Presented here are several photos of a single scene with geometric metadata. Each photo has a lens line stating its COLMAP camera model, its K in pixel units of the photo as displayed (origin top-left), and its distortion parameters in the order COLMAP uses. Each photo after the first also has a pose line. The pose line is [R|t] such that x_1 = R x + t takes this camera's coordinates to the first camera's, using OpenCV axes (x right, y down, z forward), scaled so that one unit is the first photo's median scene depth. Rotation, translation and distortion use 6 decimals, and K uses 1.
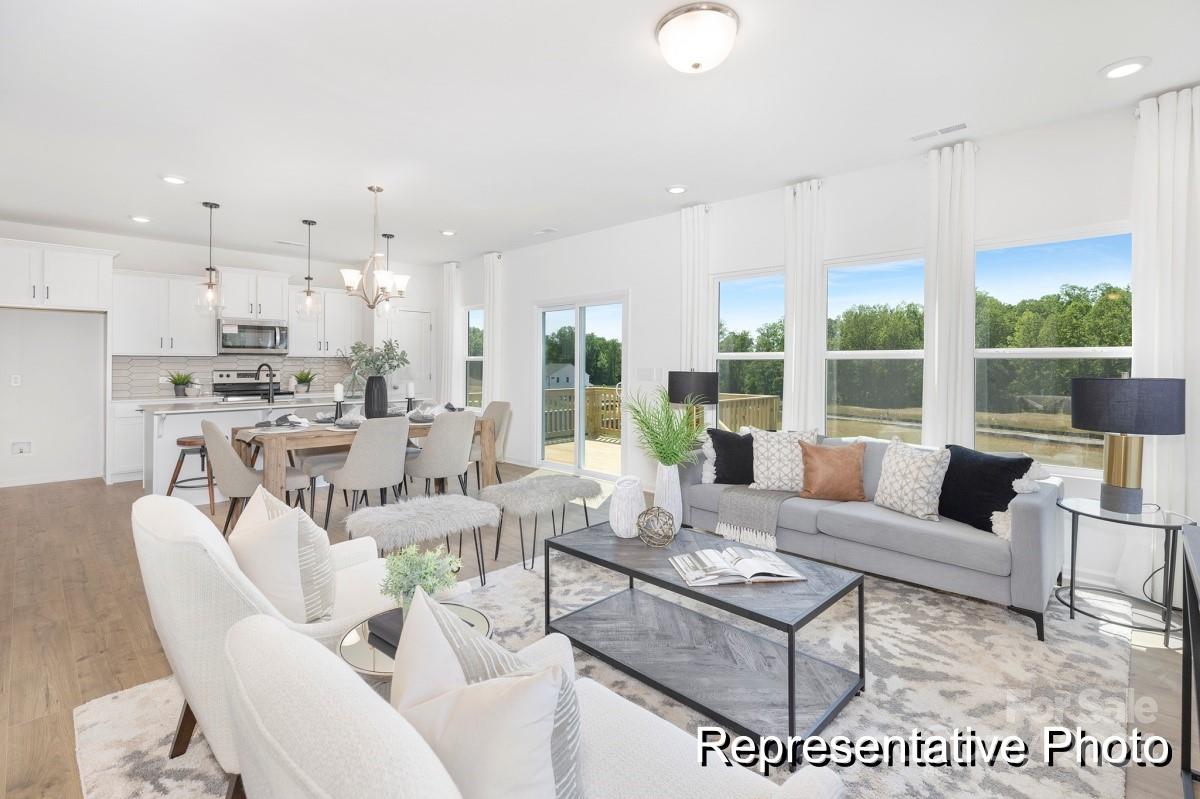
lens RADIAL K [[546.8, 0, 613.9], [0, 546.8, 359.8], [0, 0, 1]] dist [-0.005049, -0.000064]
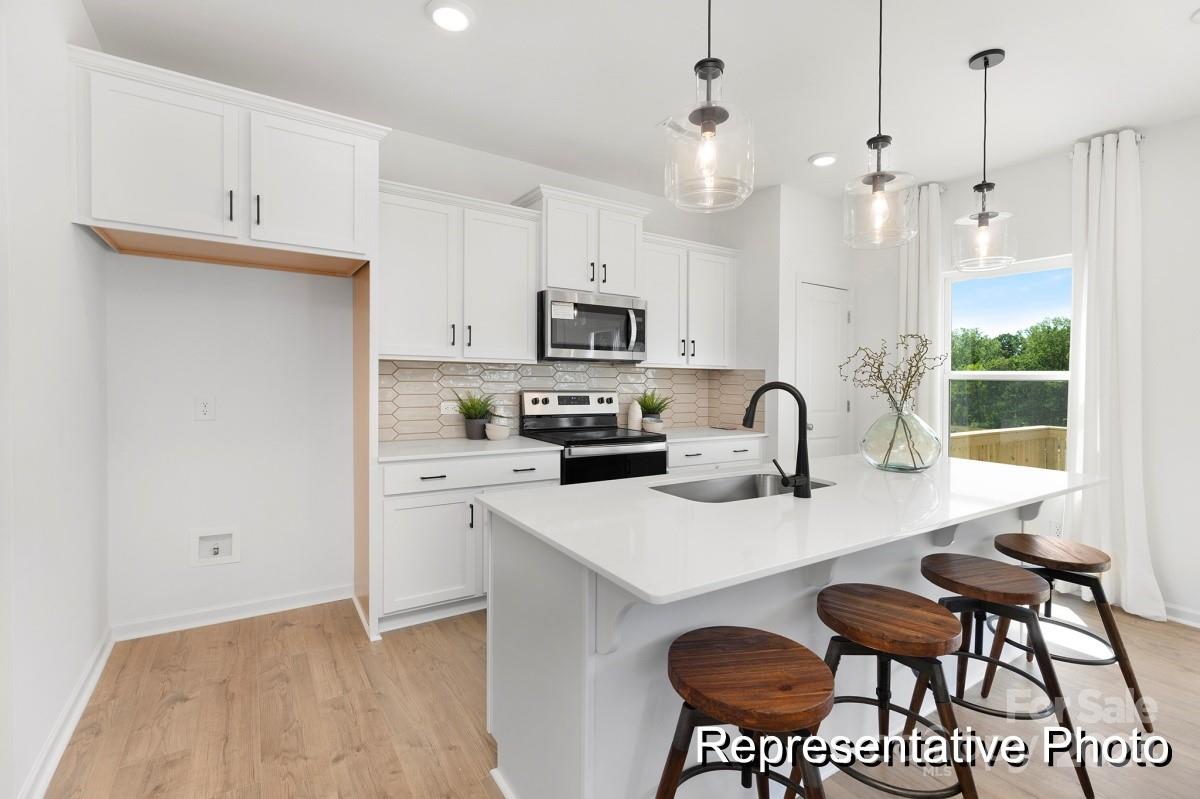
lens RADIAL K [[546.8, 0, 635.5], [0, 546.8, 377.2], [0, 0, 1]] dist [-0.005049, -0.000064]
pose [[0.974192, 0.013785, -0.225299, -0.500200], [-0.013460, 0.999905, 0.002980, 0.003075], [0.225319, 0.000129, 0.974285, 0.496224]]
